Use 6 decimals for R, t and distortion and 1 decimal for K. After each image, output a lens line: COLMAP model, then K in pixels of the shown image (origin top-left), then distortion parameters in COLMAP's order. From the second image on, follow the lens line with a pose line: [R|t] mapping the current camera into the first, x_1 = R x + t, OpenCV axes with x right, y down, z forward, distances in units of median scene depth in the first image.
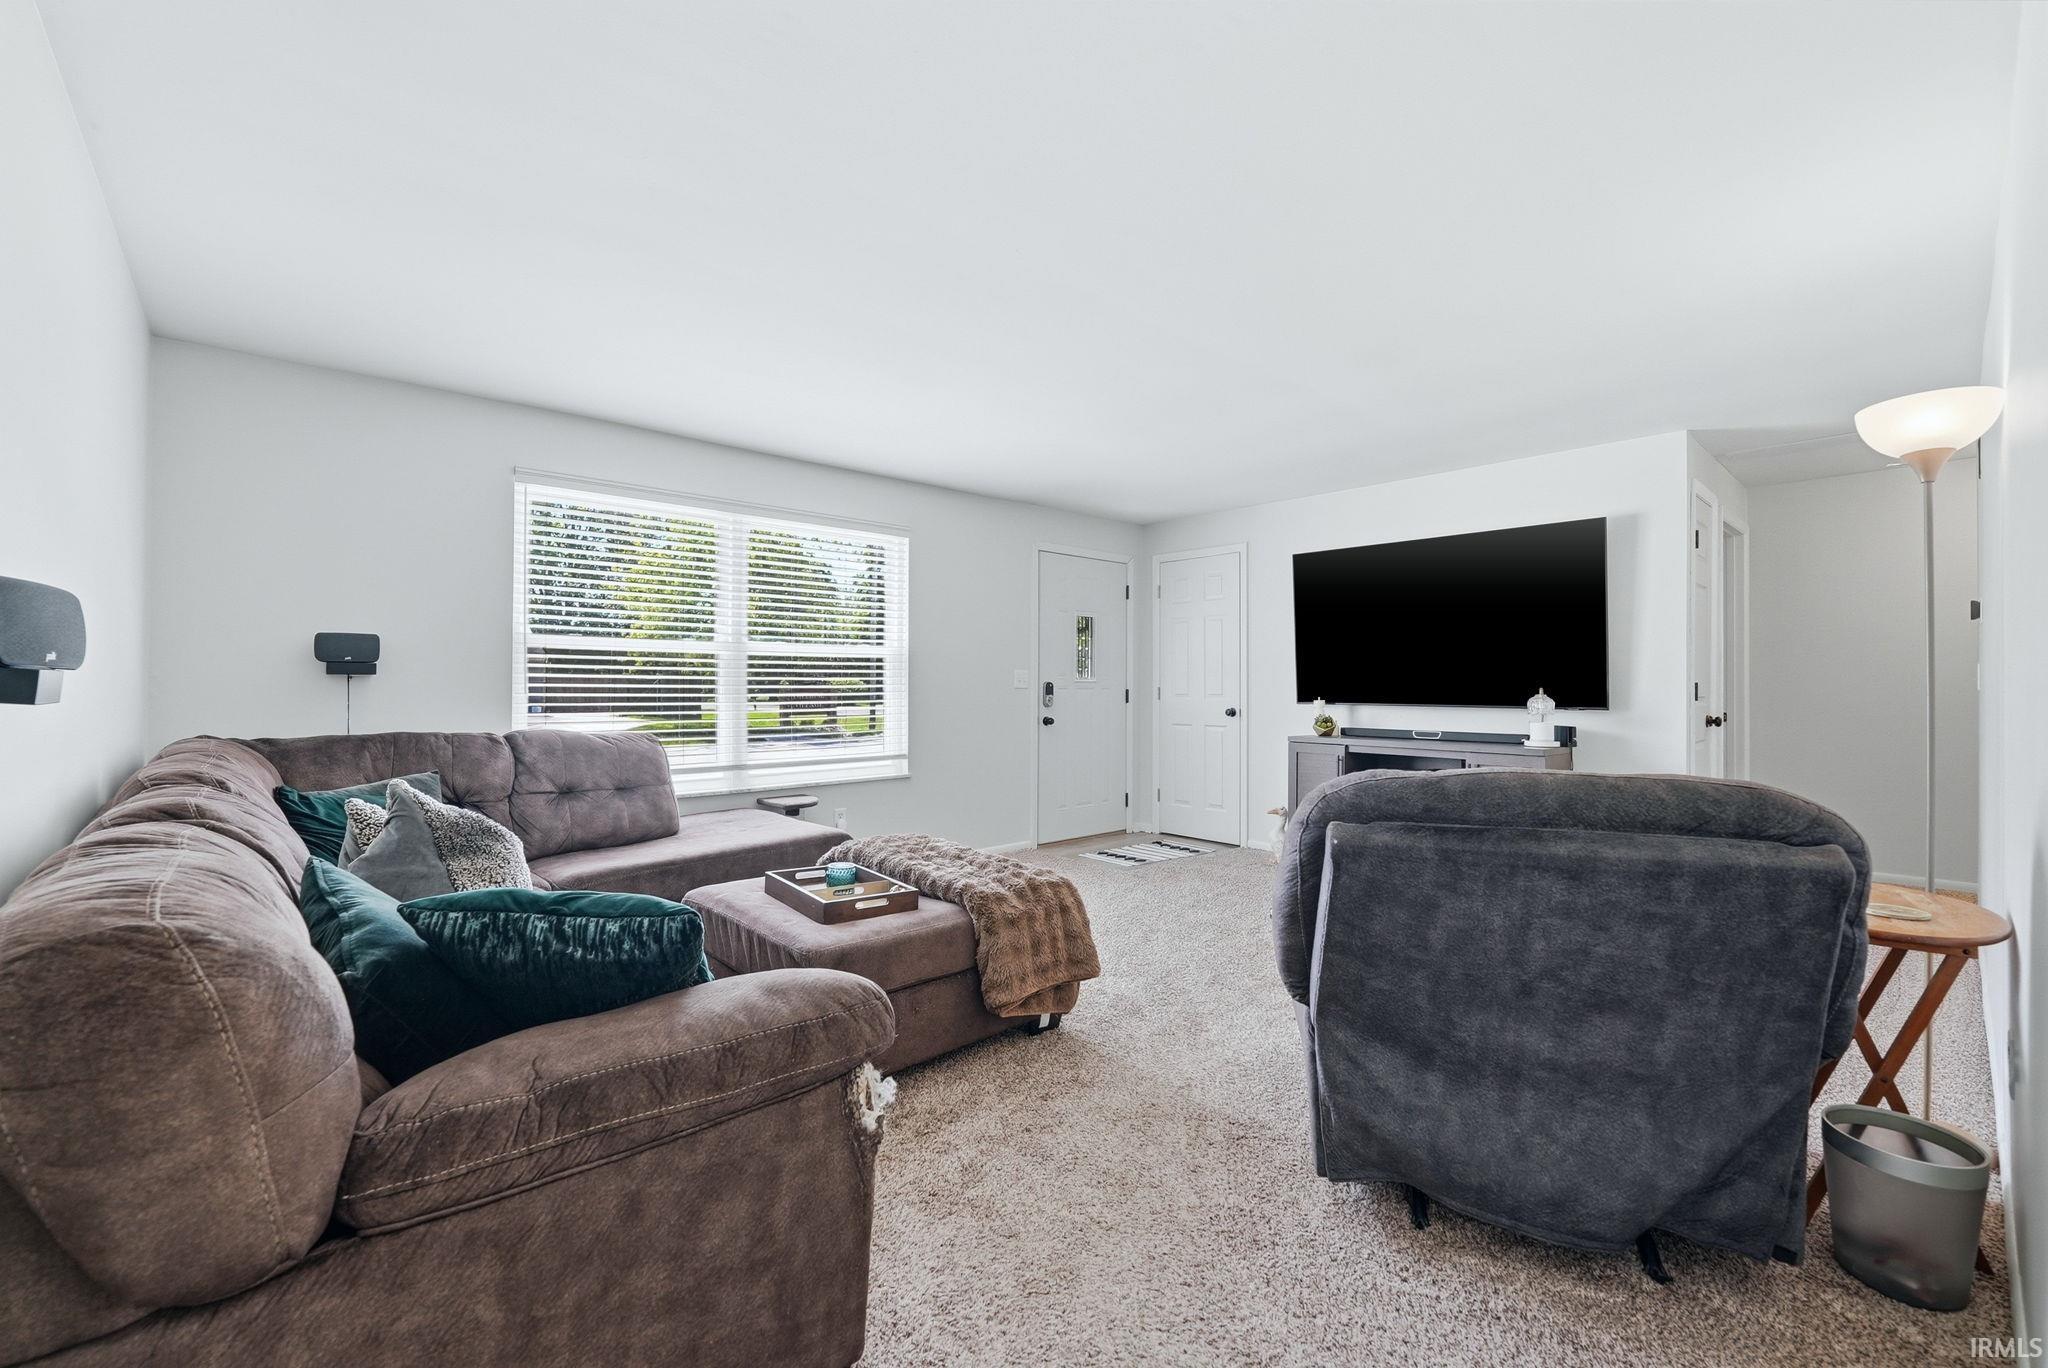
lens RADIAL K [[851.1, 0, 1031.2], [0, 851.1, 678.0], [0, 0, 1]] dist [-0.001586, -0.000552]
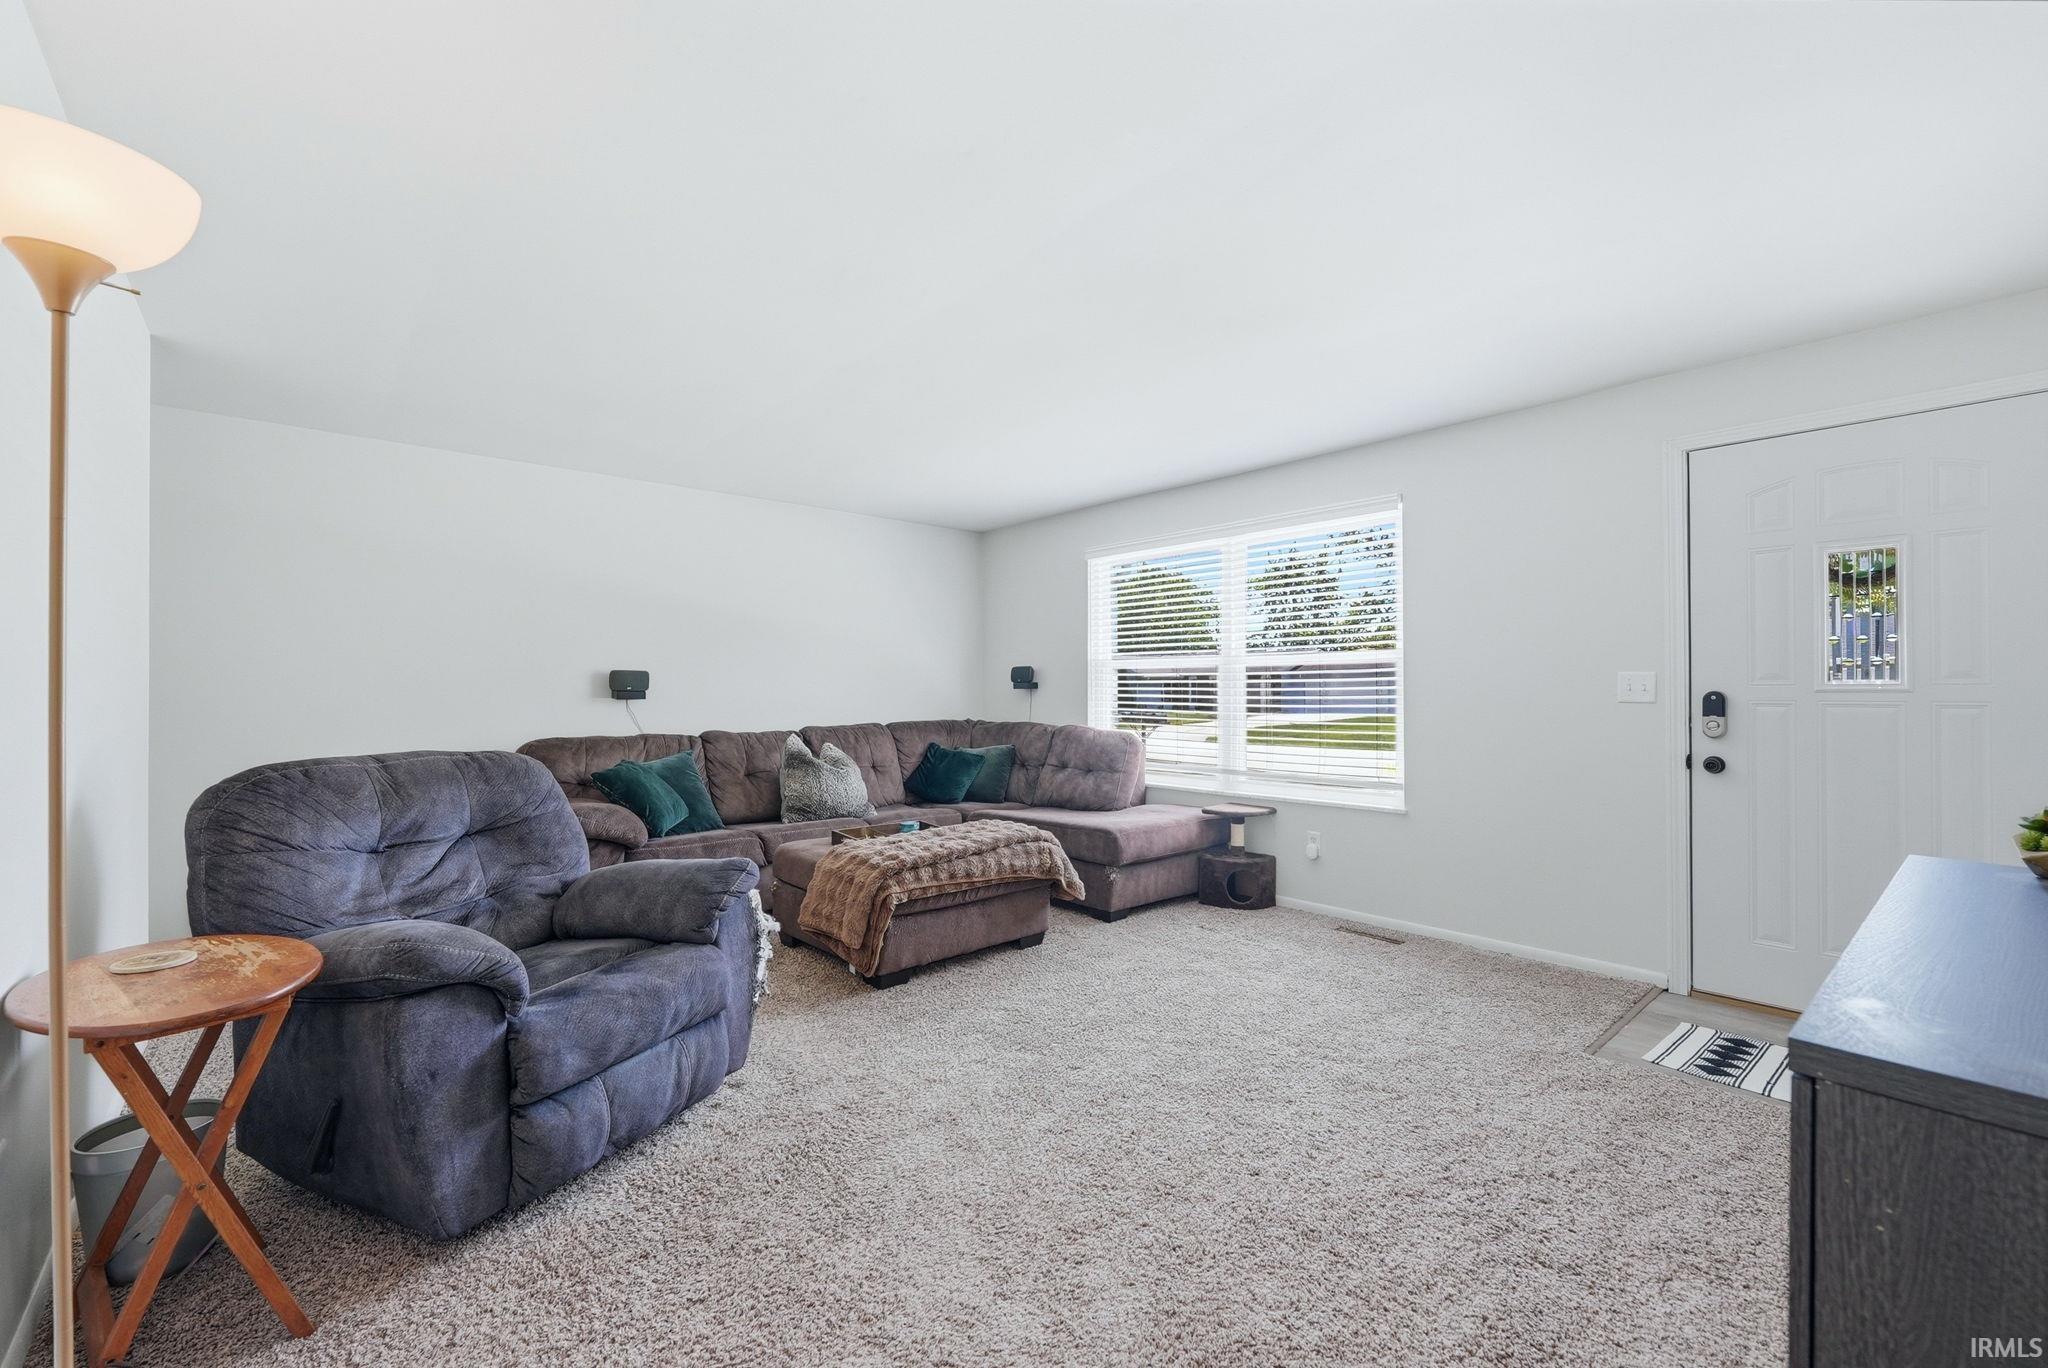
lens RADIAL K [[851.1, 0, 1024.0], [0, 851.1, 692.2], [0, 0, 1]] dist [-0.001586, -0.000552]
pose [[0.002213, 0.001651, -0.999996, 0.645145], [0.005277, 0.999985, 0.001662, 0.001250], [0.999984, -0.005281, 0.002204, 0.642227]]
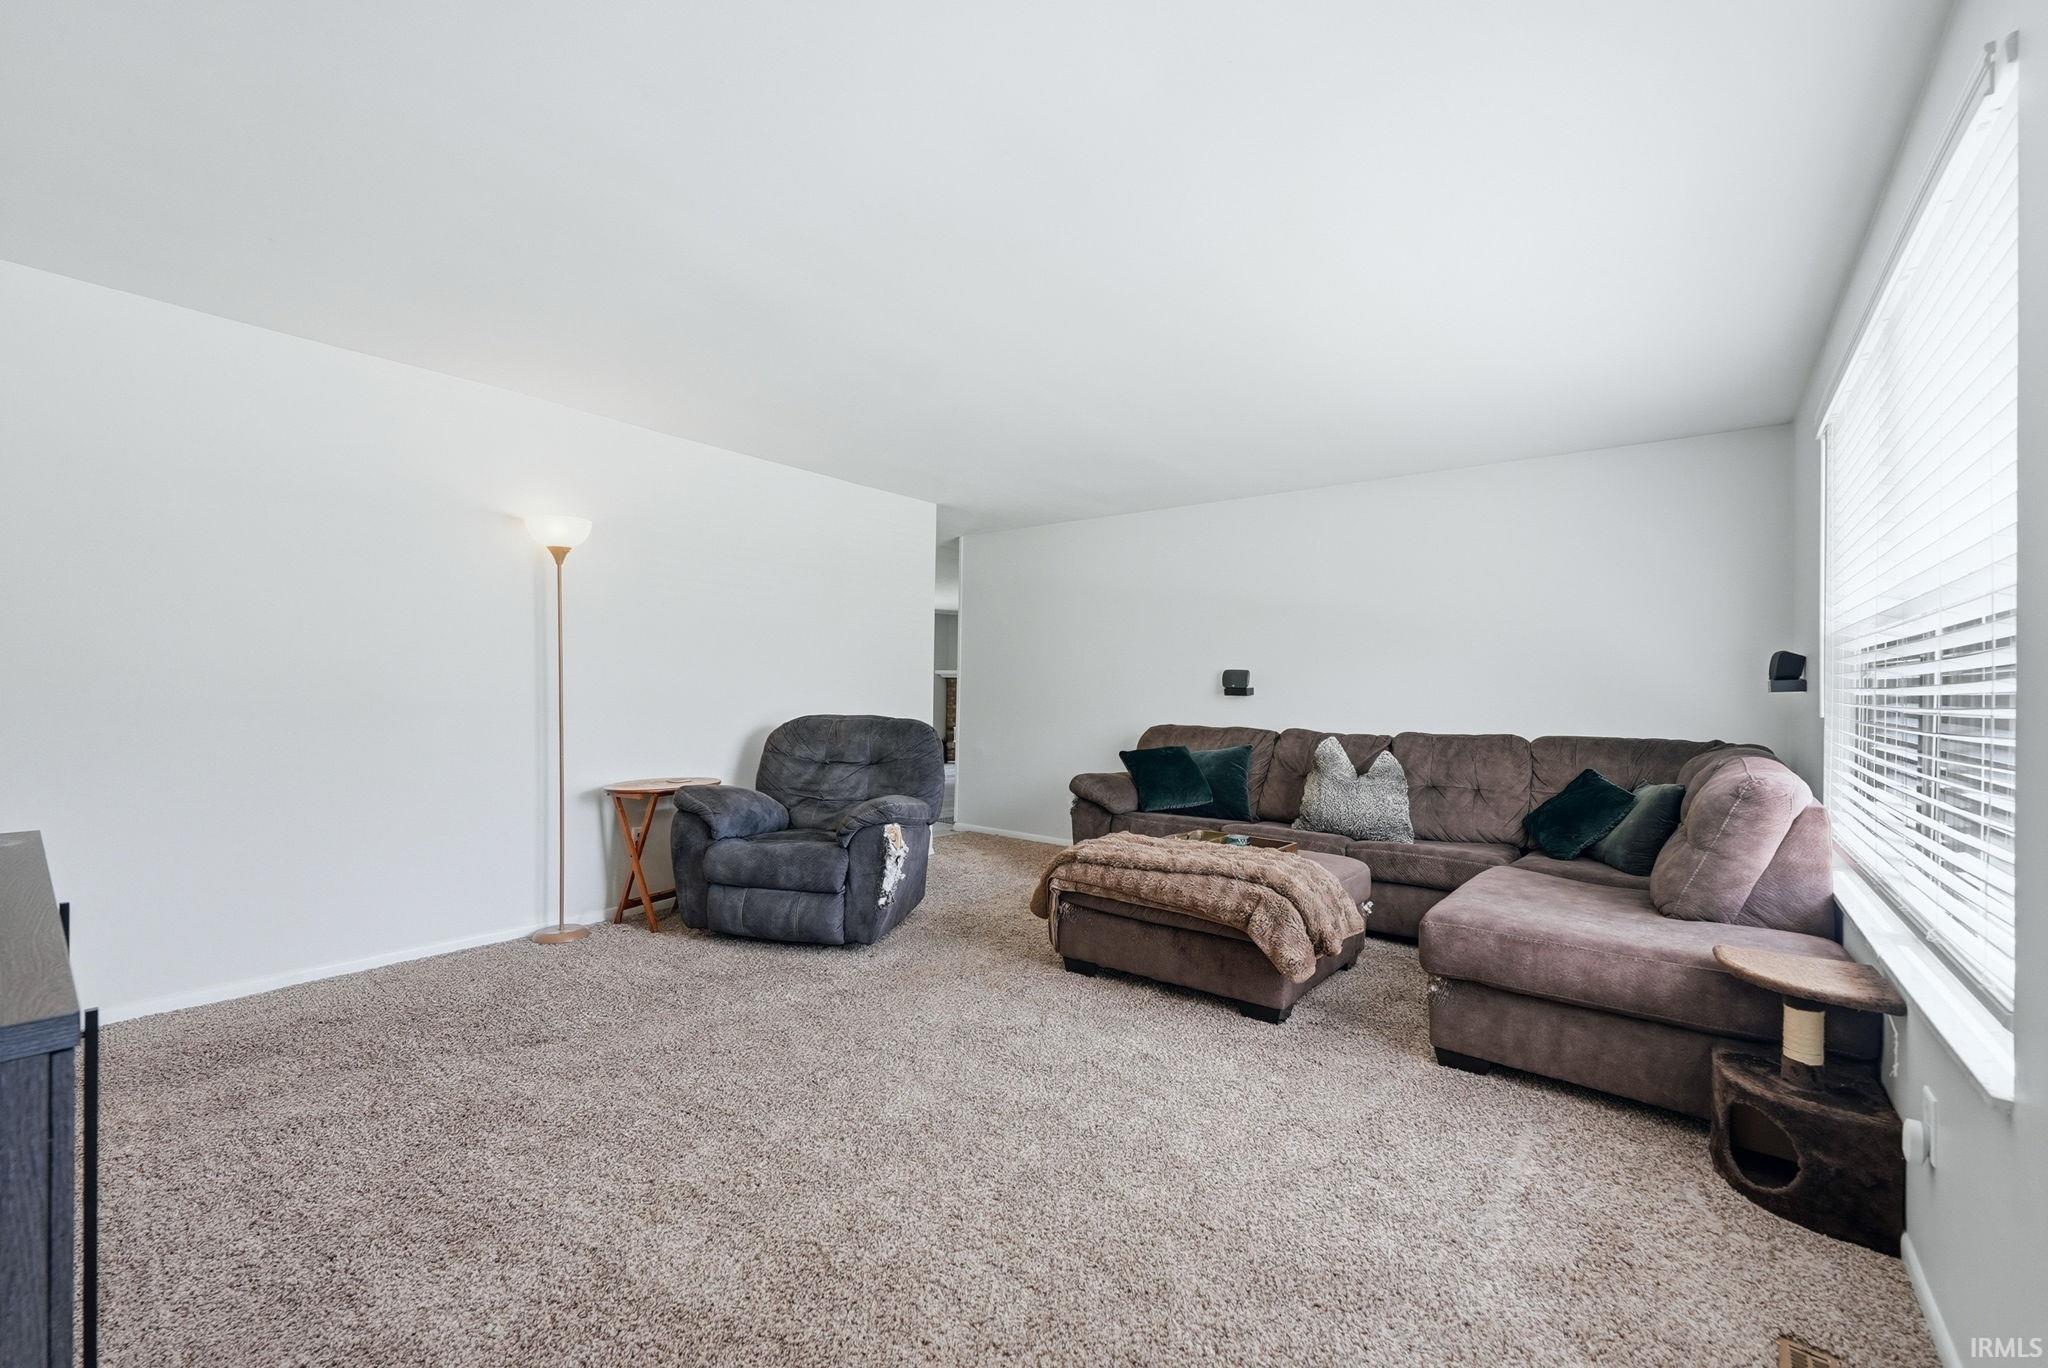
lens RADIAL K [[851.1, 0, 1021.7], [0, 851.1, 682.0], [0, 0, 1]] dist [-0.001586, -0.000552]
pose [[-0.986143, -0.016521, -0.165074, 0.166391], [-0.014676, 0.999816, -0.012391, 0.007341], [0.165248, -0.009796, -0.986203, 1.176770]]
